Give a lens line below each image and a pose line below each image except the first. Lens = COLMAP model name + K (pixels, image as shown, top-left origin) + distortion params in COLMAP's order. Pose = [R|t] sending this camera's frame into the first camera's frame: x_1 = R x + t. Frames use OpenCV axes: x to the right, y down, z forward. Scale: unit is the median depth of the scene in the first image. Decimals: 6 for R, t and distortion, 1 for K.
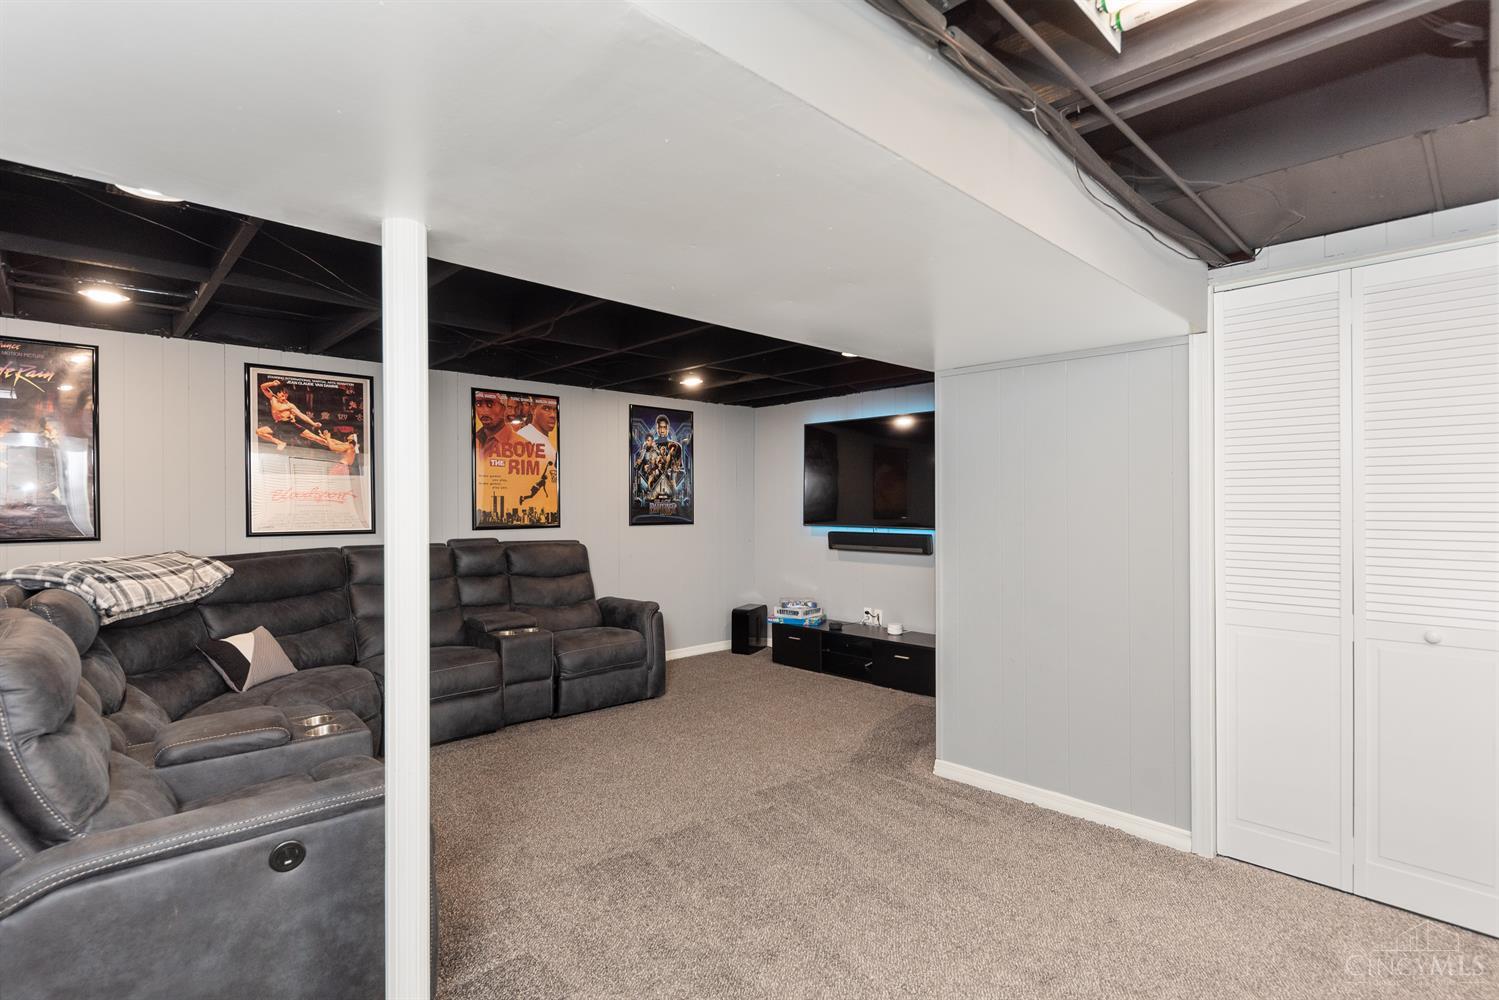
lens RADIAL K [[724.2, 0, 752.0], [0, 724.2, 496.5], [0, 0, 1]] dist [-0.004144, -0.012482]
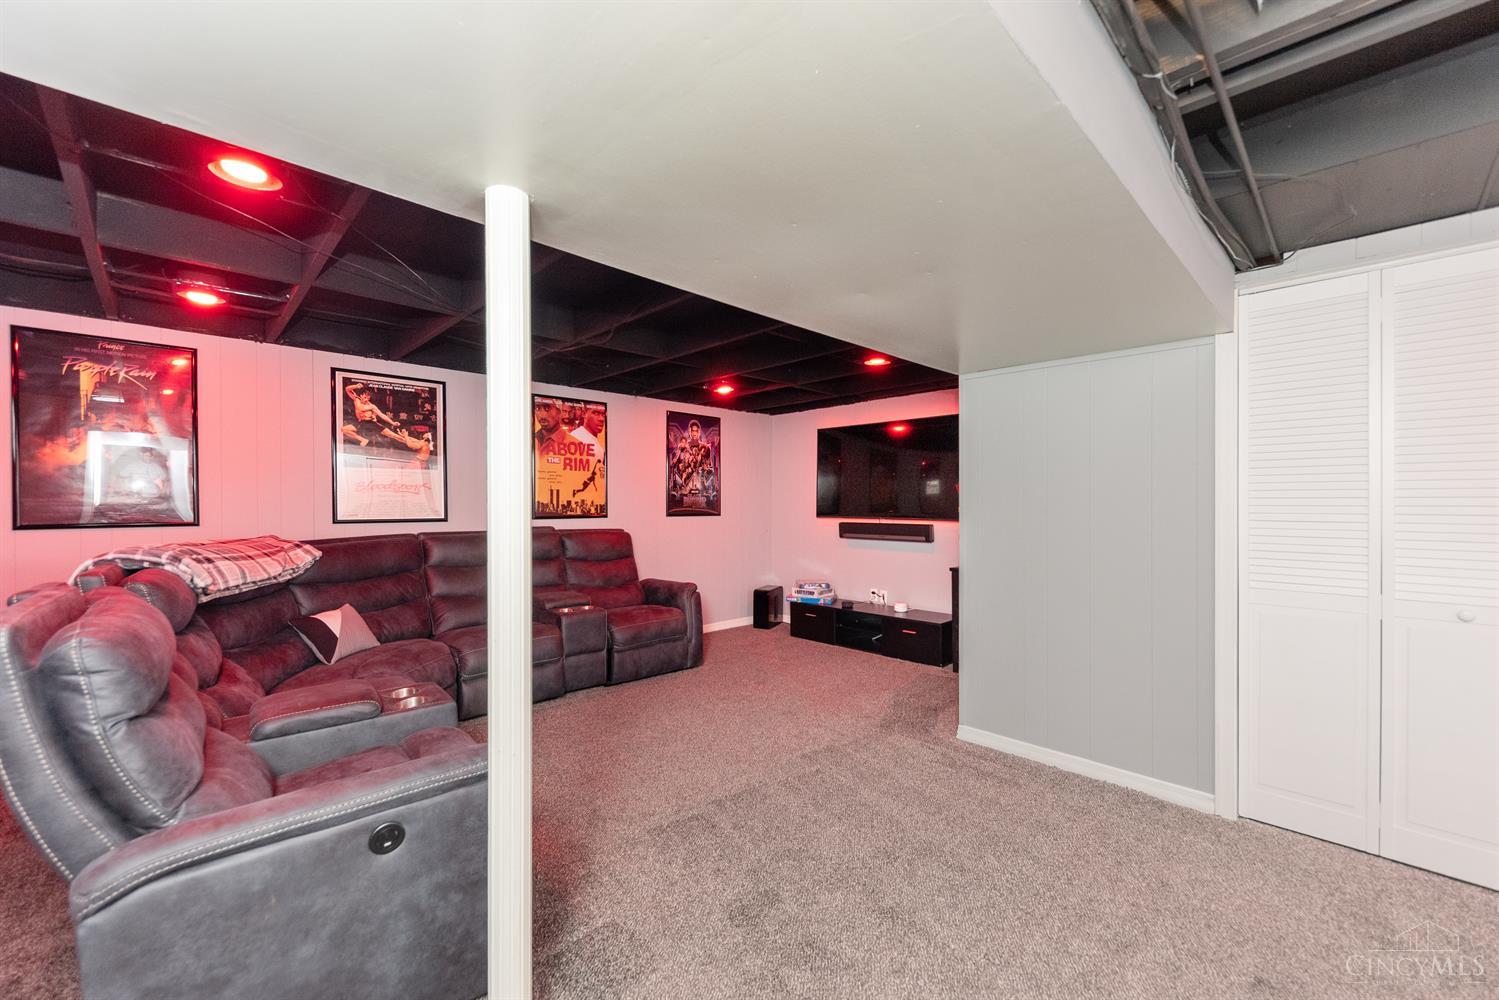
lens RADIAL K [[601.6, 0, 749.5], [0, 601.6, 500.0], [0, 0, 1]] dist [0.001719, -0.011457]
pose [[0.999995, 0.002362, 0.002210, -0.090634], [-0.002375, 0.999982, 0.005538, 0.019178], [-0.002196, -0.005543, 0.999982, 0.107290]]
